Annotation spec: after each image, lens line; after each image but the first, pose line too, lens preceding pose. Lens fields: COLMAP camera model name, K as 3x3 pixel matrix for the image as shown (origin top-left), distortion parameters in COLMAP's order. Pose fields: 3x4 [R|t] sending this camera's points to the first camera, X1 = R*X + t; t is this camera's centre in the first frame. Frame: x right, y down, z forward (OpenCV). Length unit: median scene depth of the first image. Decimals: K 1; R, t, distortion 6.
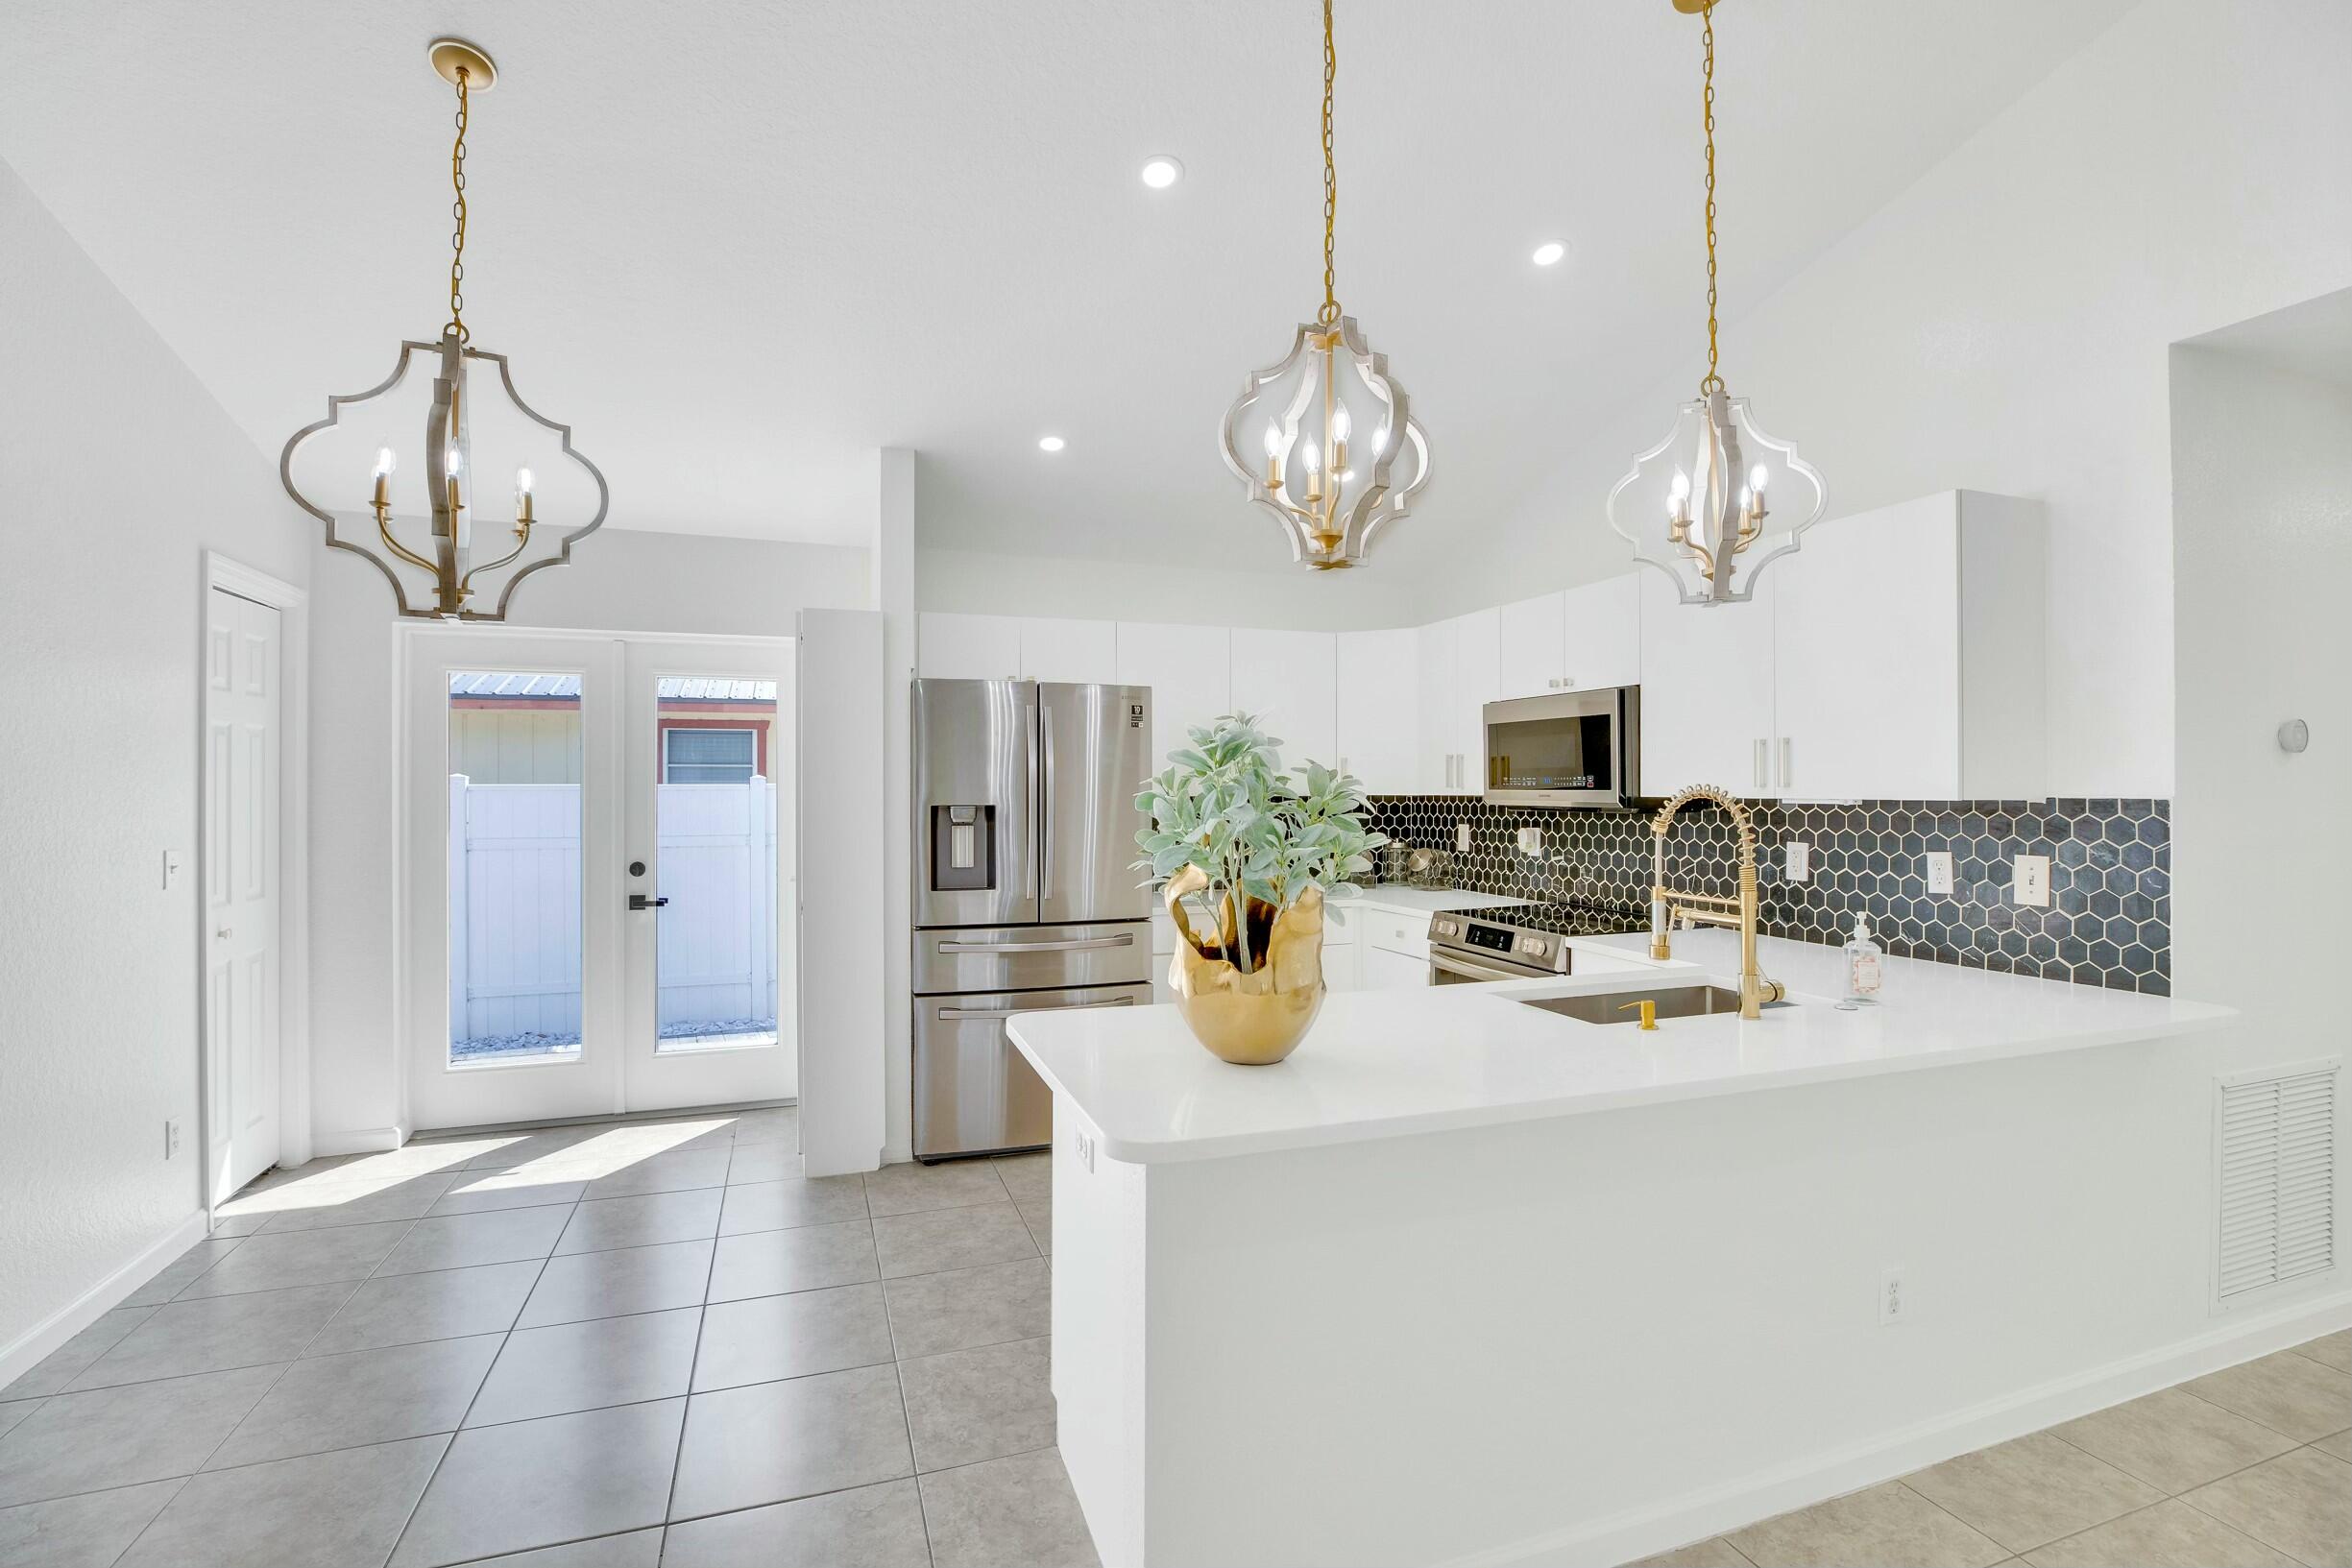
lens RADIAL K [[1079.6, 0, 1183.7], [0, 1079.6, 782.6], [0, 0, 1]] dist [-0.044878, 0.013559]
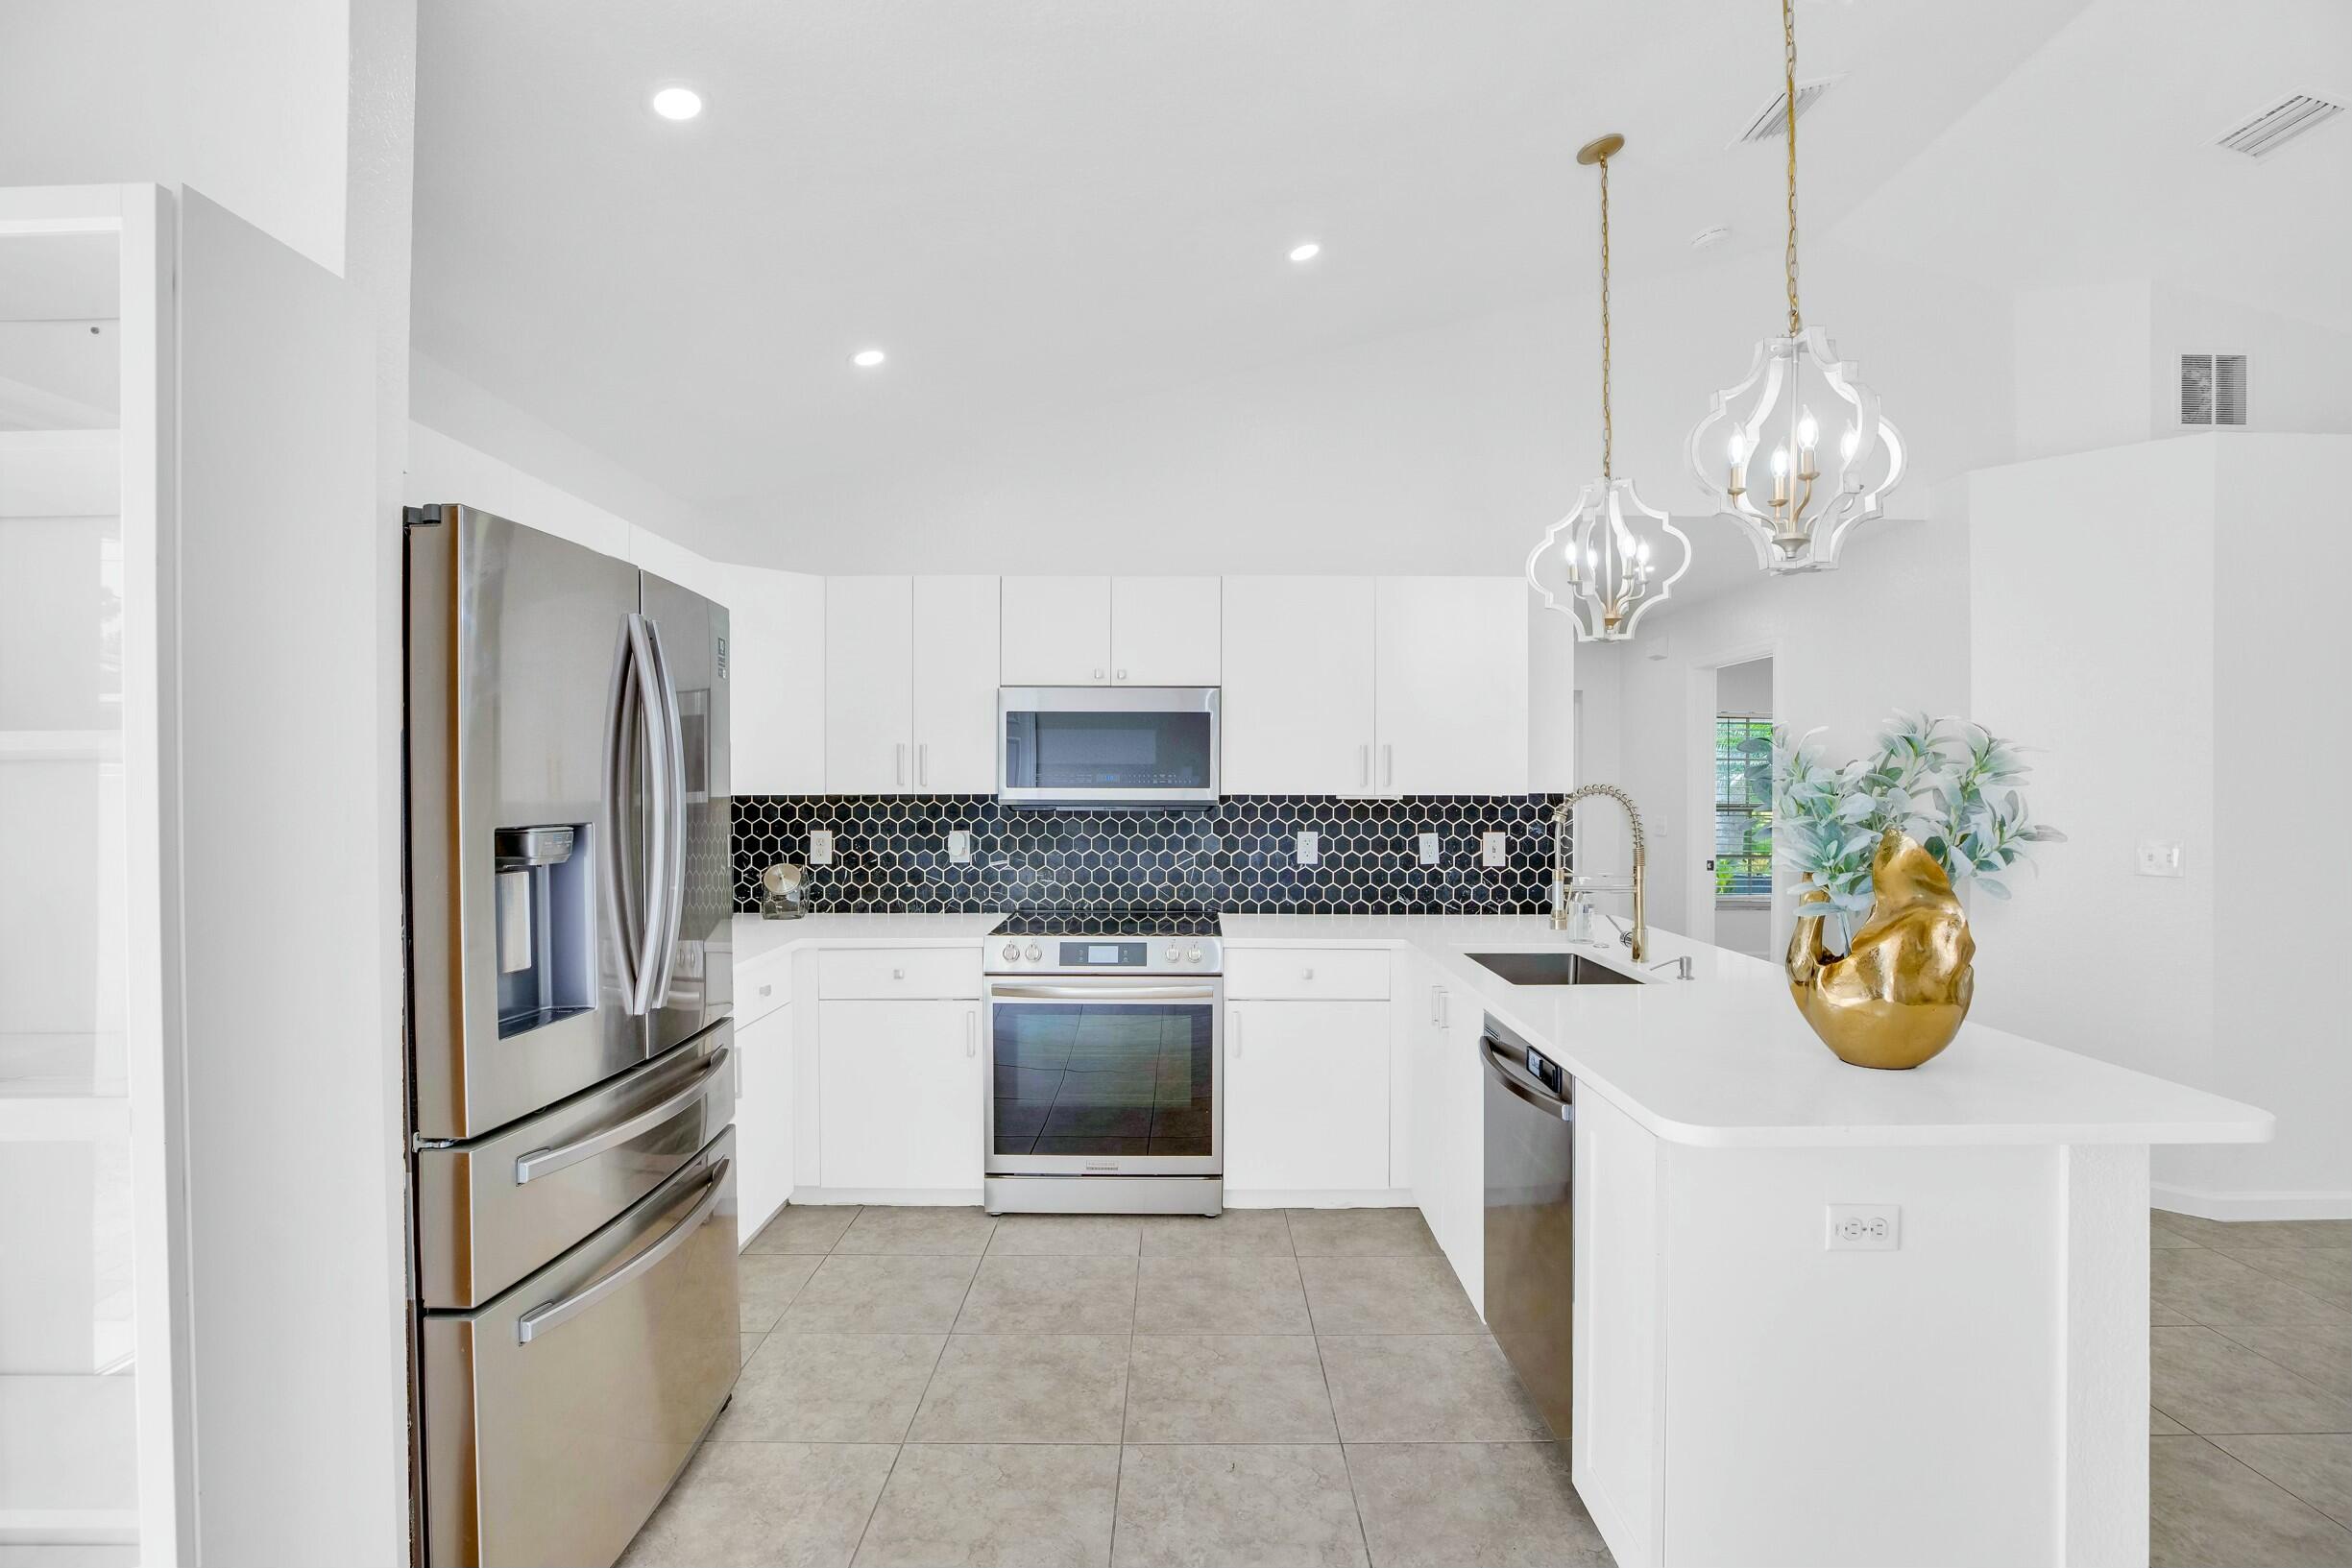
lens RADIAL K [[1079.6, 0, 1185.1], [0, 1079.6, 781.4], [0, 0, 1]] dist [-0.044878, 0.013559]
pose [[0.336998, 0.003947, 0.941497, -0.678446], [-0.006979, 0.999974, -0.001694, 0.003345], [-0.941479, -0.006000, 0.337017, 0.810340]]
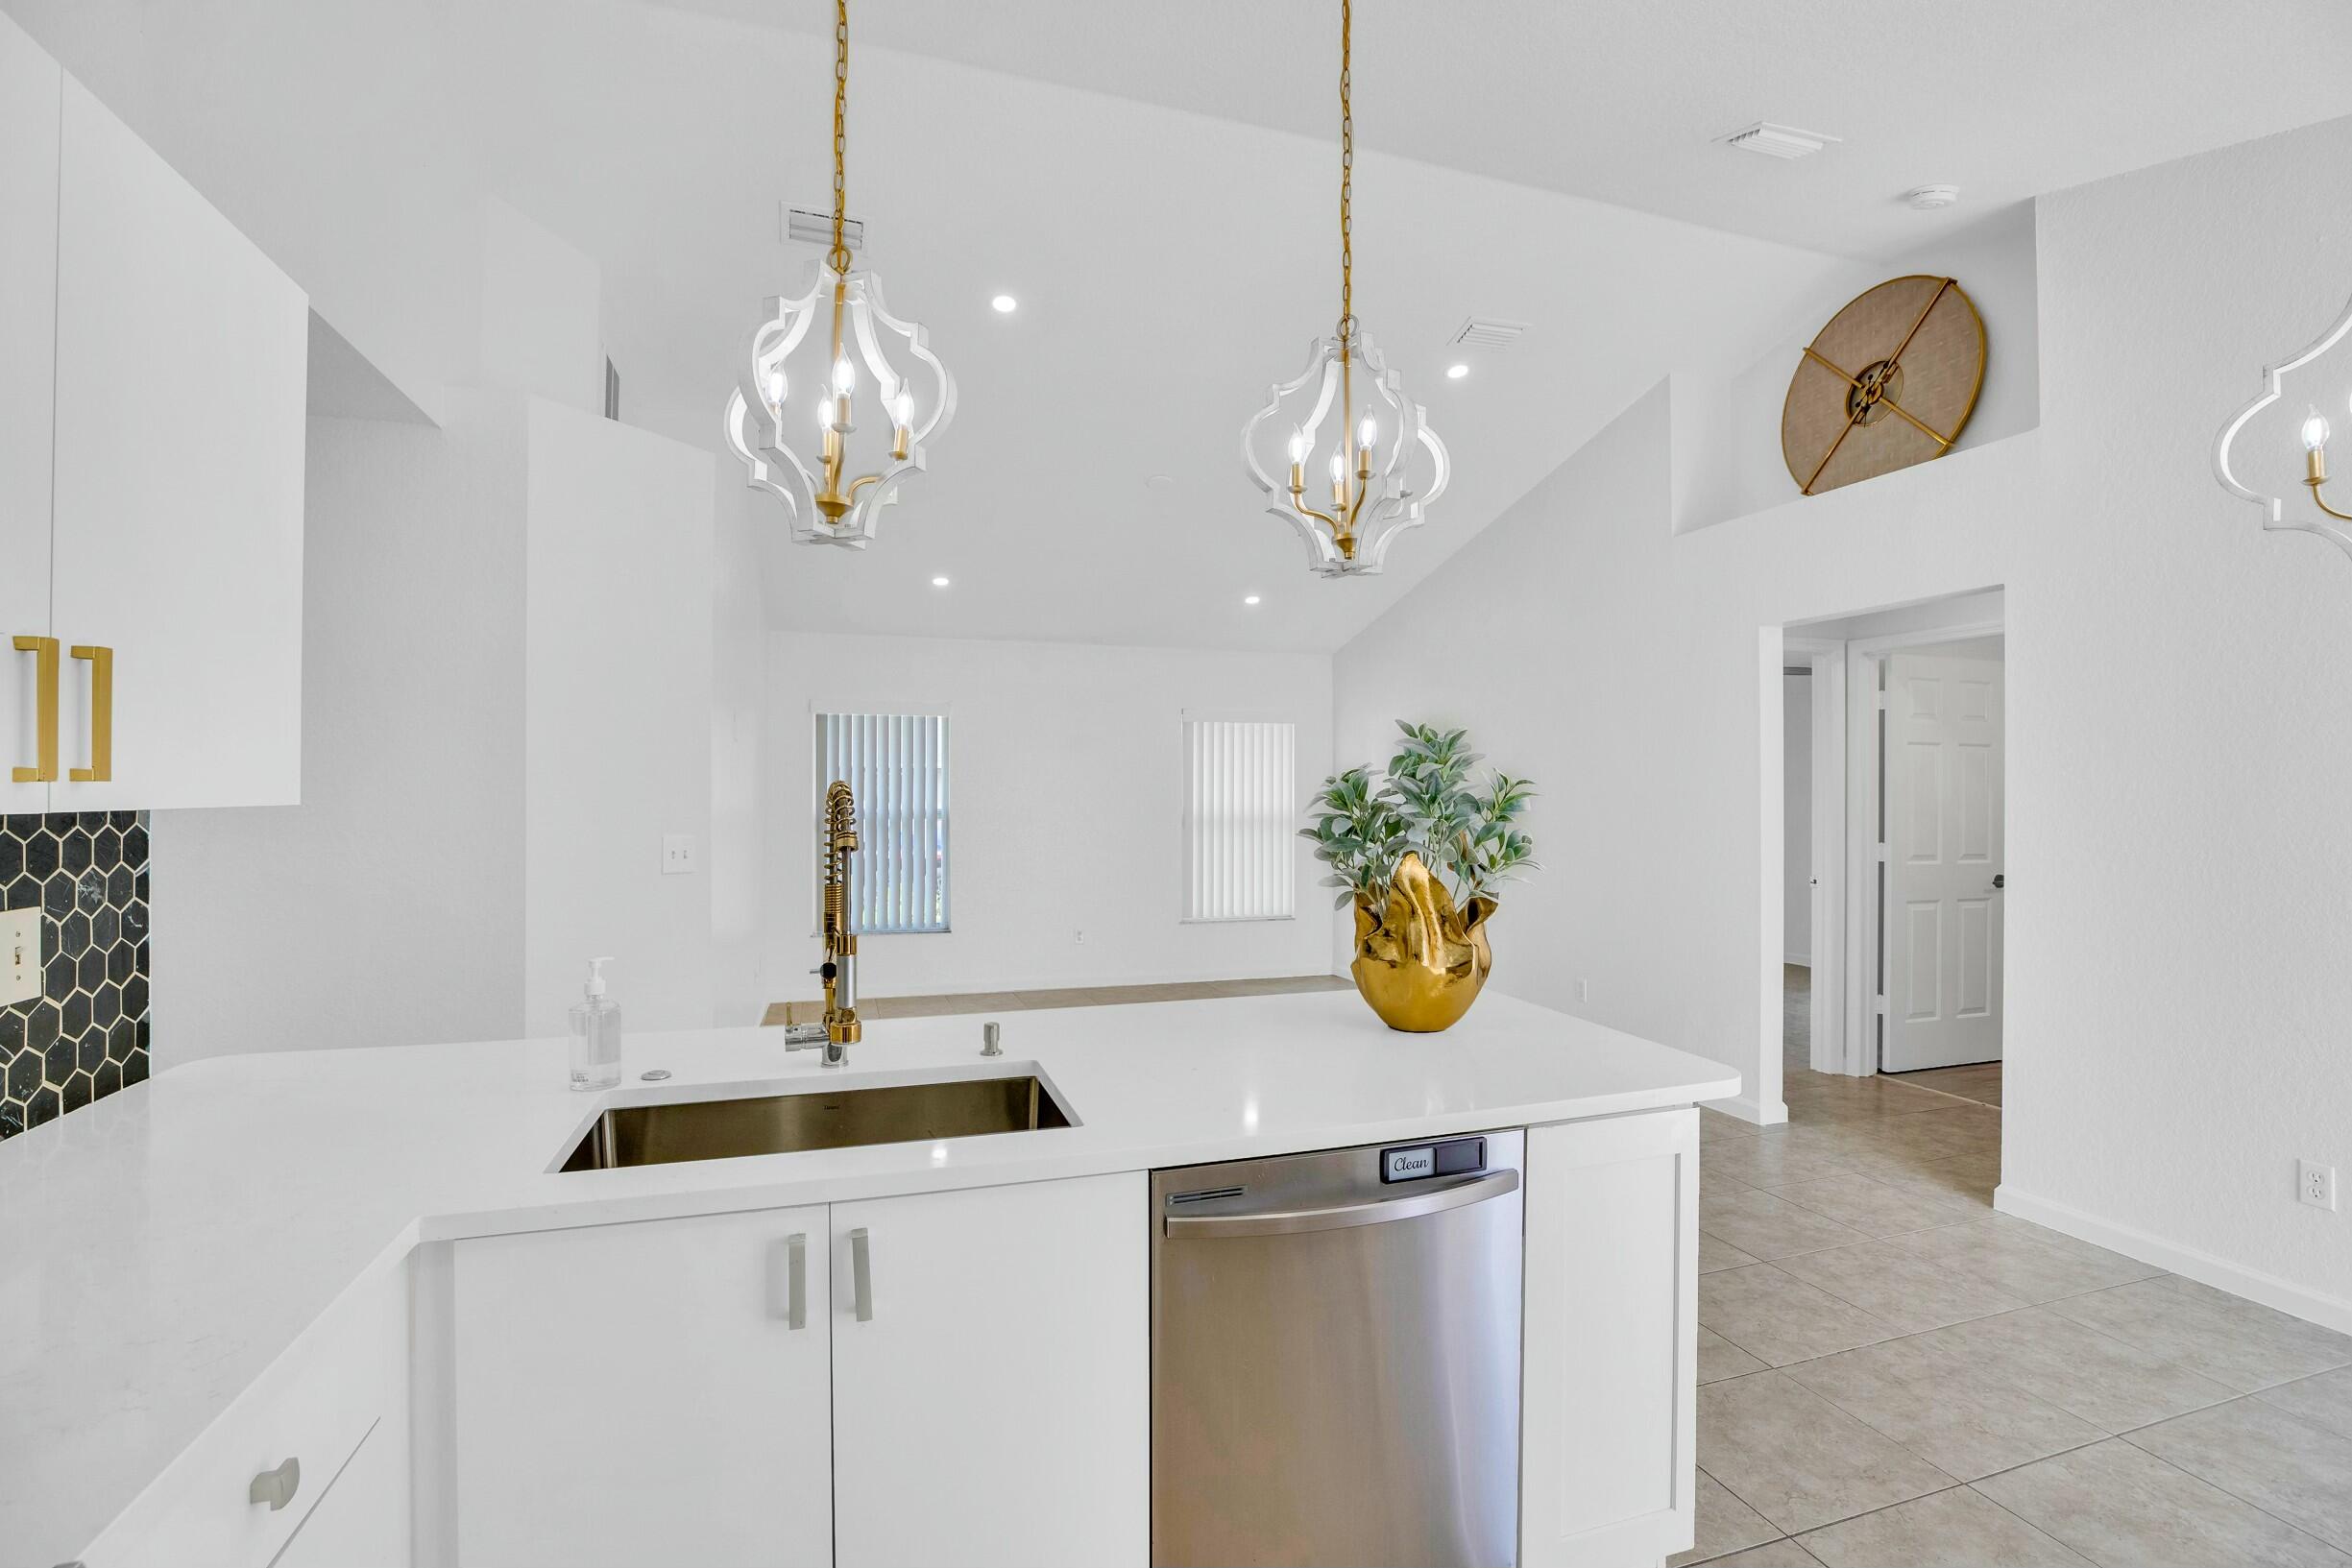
lens RADIAL K [[1079.6, 0, 1186.7], [0, 1079.6, 780.7], [0, 0, 1]] dist [-0.044878, 0.013559]
pose [[-0.999719, -0.003140, 0.023485, 0.177349], [-0.003406, 0.999930, -0.011313, 0.006798], [-0.023448, -0.011390, -0.999660, 1.365142]]
